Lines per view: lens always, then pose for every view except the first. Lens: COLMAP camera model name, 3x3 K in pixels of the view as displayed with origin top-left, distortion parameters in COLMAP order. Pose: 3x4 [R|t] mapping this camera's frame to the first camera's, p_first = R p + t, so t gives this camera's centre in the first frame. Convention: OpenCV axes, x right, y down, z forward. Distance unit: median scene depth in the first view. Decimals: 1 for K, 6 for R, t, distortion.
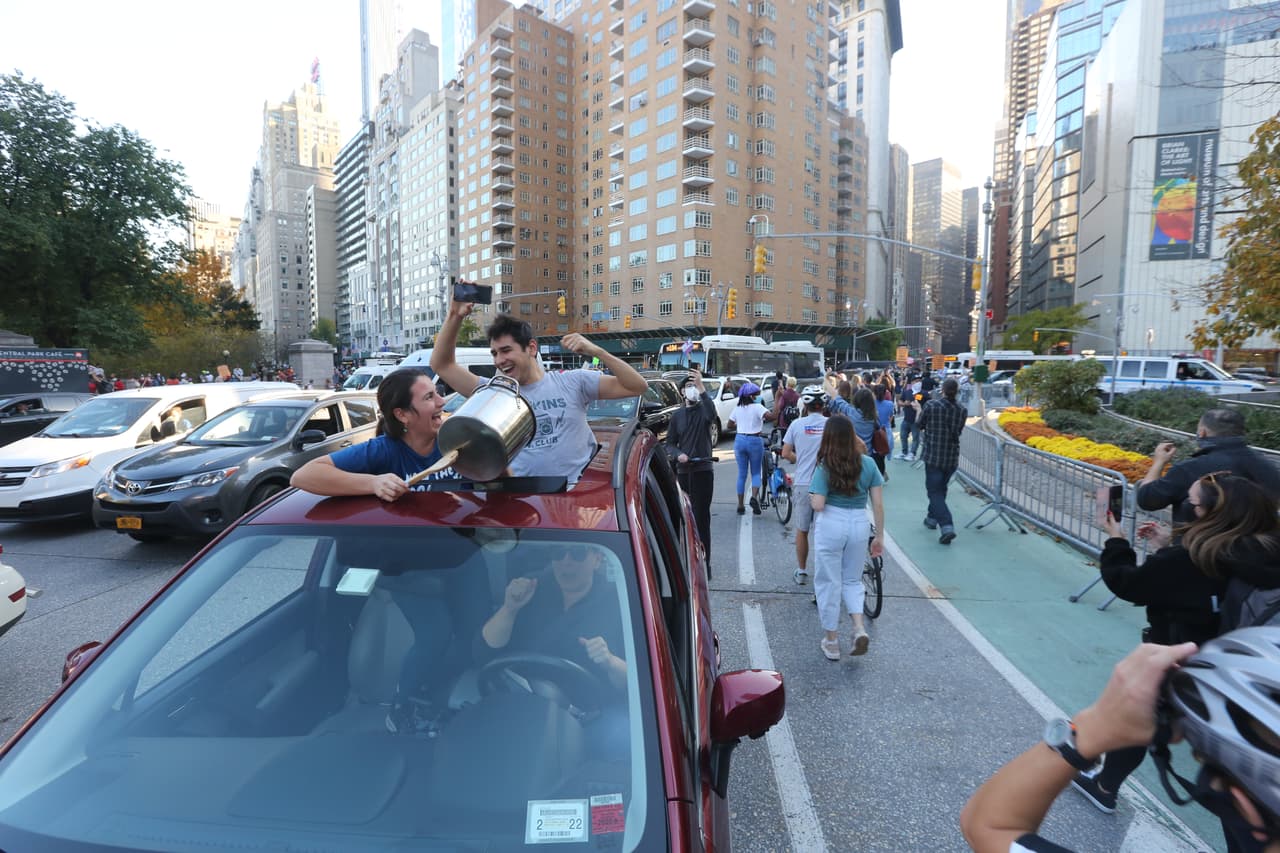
lens RADIAL K [[582.8, 0, 638.5], [0, 582.8, 415.7], [0, 0, 1]] dist [-0.044641, 0.013722]
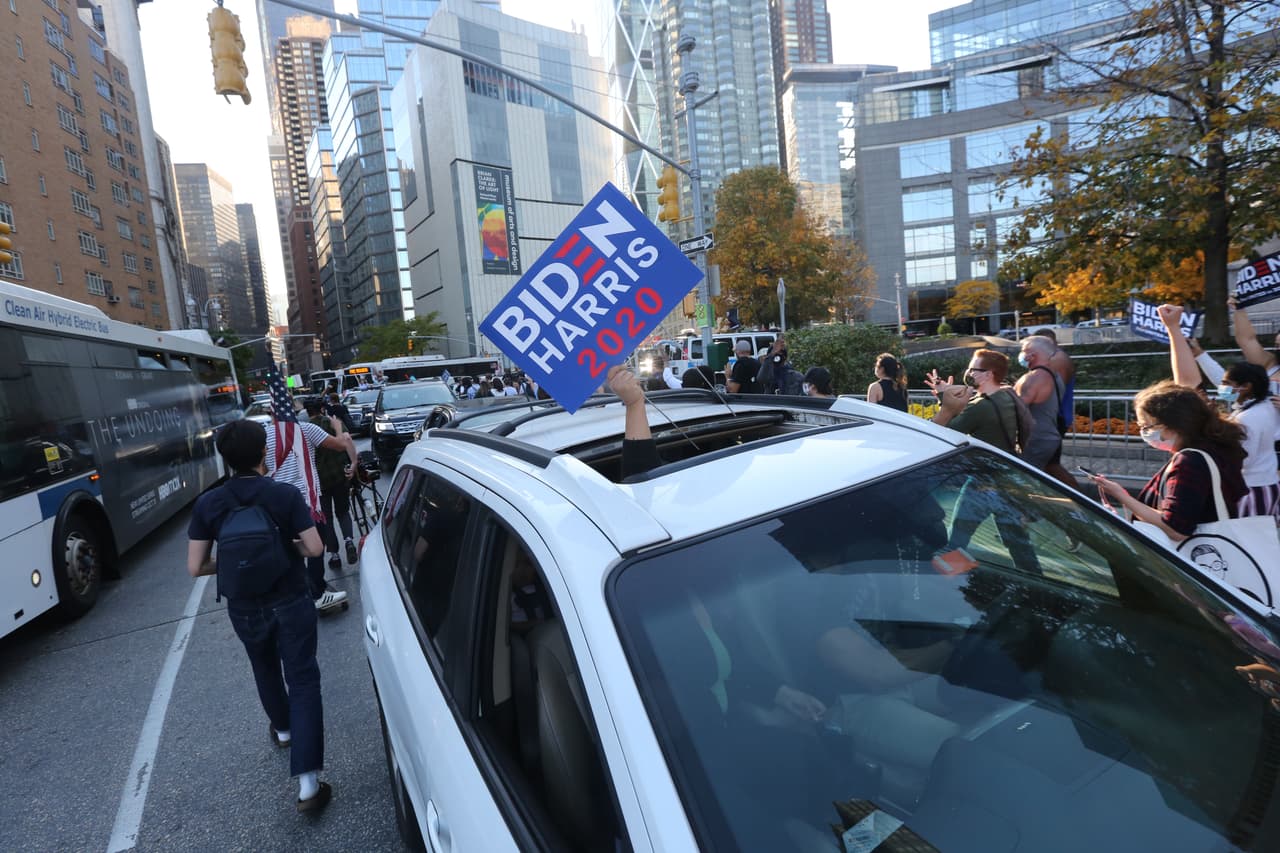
lens RADIAL K [[582.8, 0, 638.5], [0, 582.8, 415.7], [0, 0, 1]] dist [-0.044641, 0.013722]
pose [[0.451844, -0.126227, 0.883121, -0.000273], [0.161971, 0.985094, 0.057931, -0.008233], [-0.877270, 0.116864, 0.465554, 0.125385]]
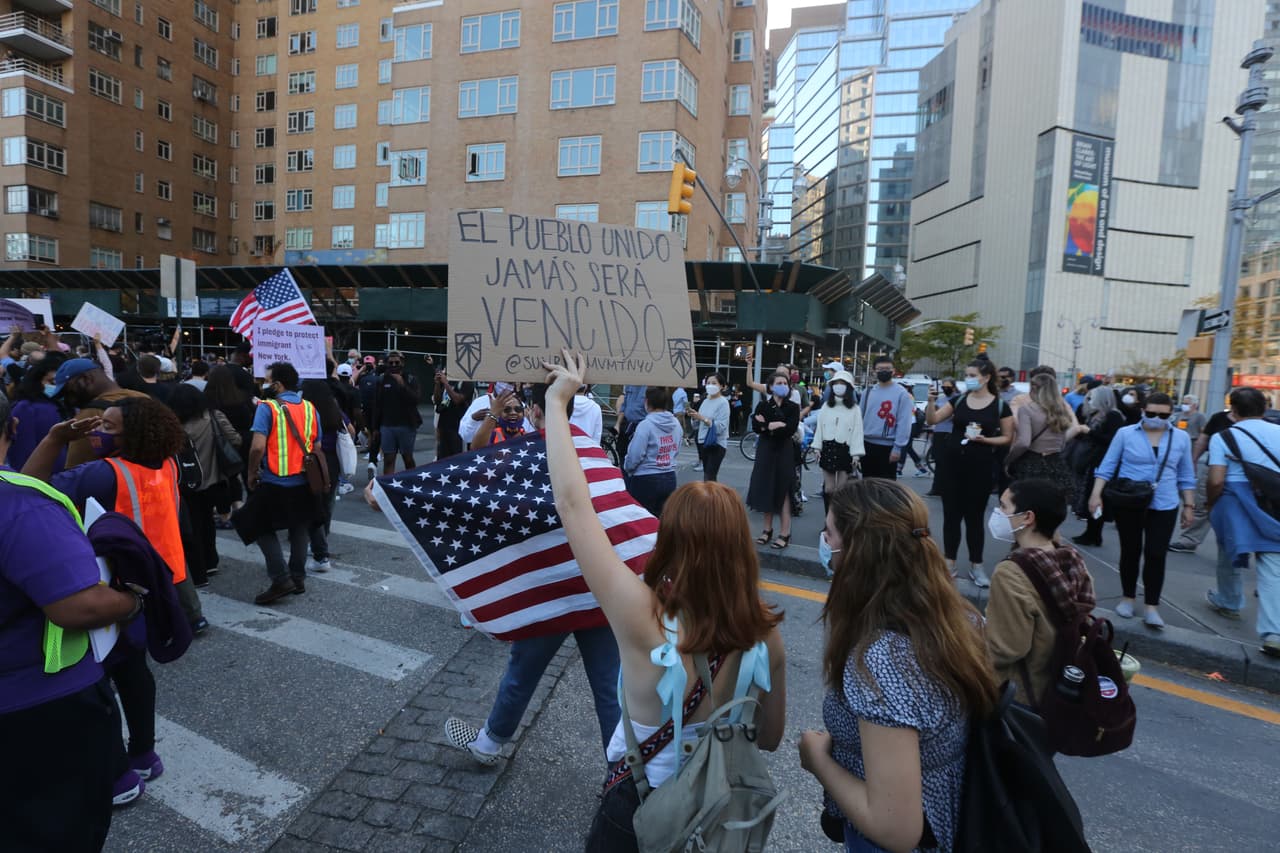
lens RADIAL K [[582.8, 0, 638.5], [0, 582.8, 415.7], [0, 0, 1]] dist [-0.044641, 0.013722]
pose [[0.834500, -0.003117, 0.550999, -0.072401], [0.006437, 0.999971, -0.004092, -0.026335], [-0.550970, 0.006961, 0.834496, 0.331528]]
